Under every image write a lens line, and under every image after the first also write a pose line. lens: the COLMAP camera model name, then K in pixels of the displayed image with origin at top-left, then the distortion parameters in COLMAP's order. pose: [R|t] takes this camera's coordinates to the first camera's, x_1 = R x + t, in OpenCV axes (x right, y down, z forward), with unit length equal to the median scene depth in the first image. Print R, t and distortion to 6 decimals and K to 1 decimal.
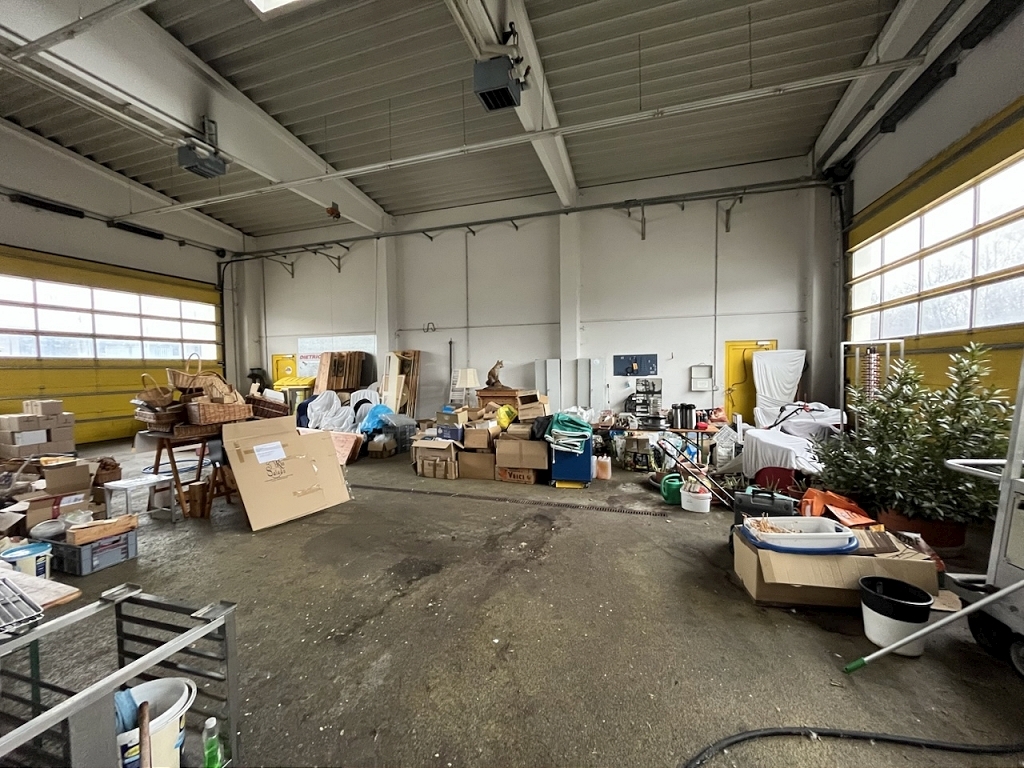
lens RADIAL K [[411.3, 0, 510.9], [0, 411.3, 386.9], [0, 0, 1]] dist [-0.001437, -0.000553]
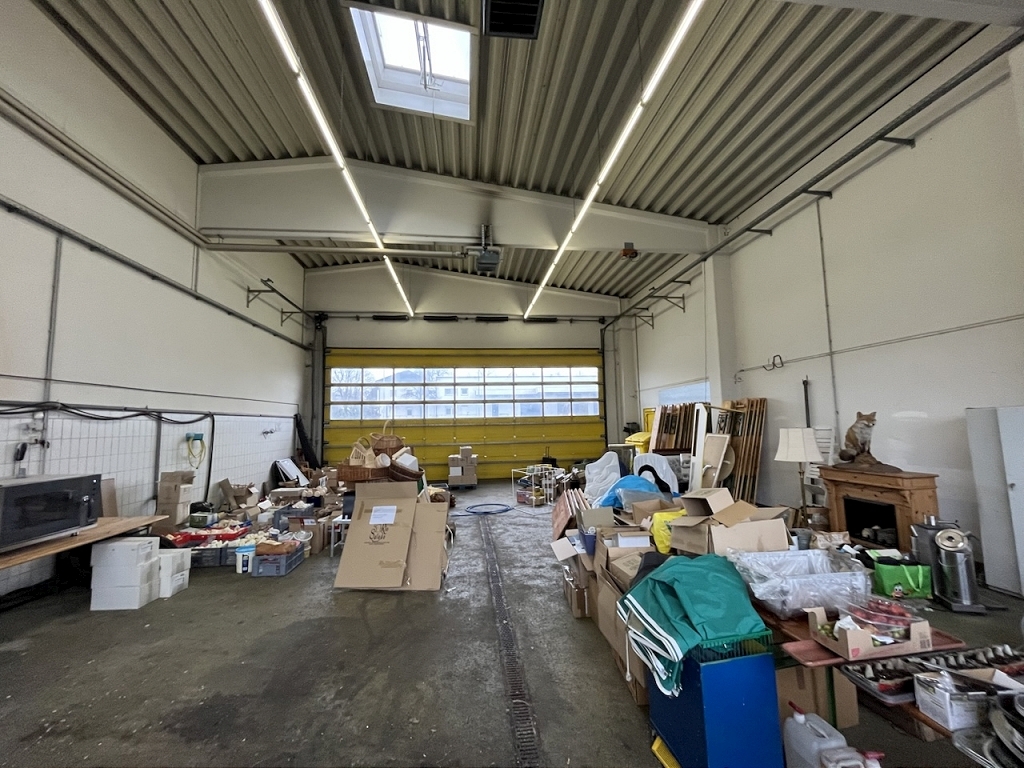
lens RADIAL K [[411.3, 0, 510.9], [0, 411.3, 386.9], [0, 0, 1]] dist [-0.001437, -0.000553]
pose [[0.415022, -0.078007, -0.906461, 0.222053], [-0.025881, 0.994902, -0.097467, -0.030922], [0.909443, 0.063911, 0.410888, 0.351212]]
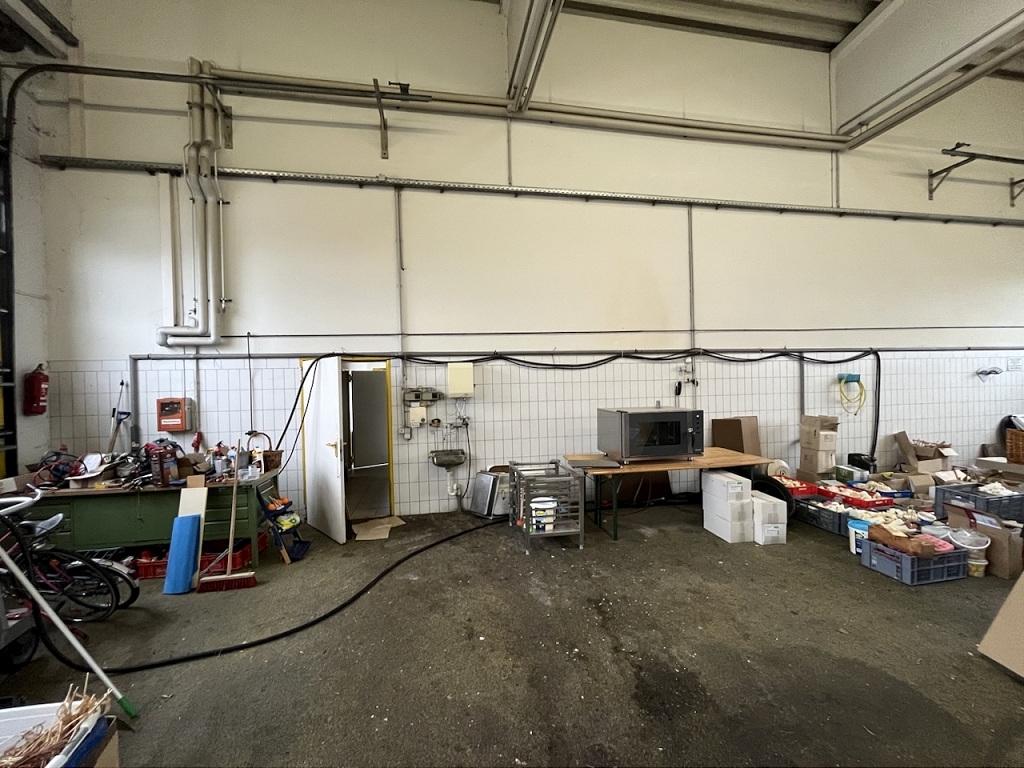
lens RADIAL K [[411.3, 0, 510.9], [0, 411.3, 386.9], [0, 0, 1]] dist [-0.001437, -0.000553]
pose [[-0.876288, 0.037593, -0.480319, 0.089124], [0.014064, 0.998522, 0.052492, -0.026619], [0.481583, 0.039242, -0.875522, 0.438220]]
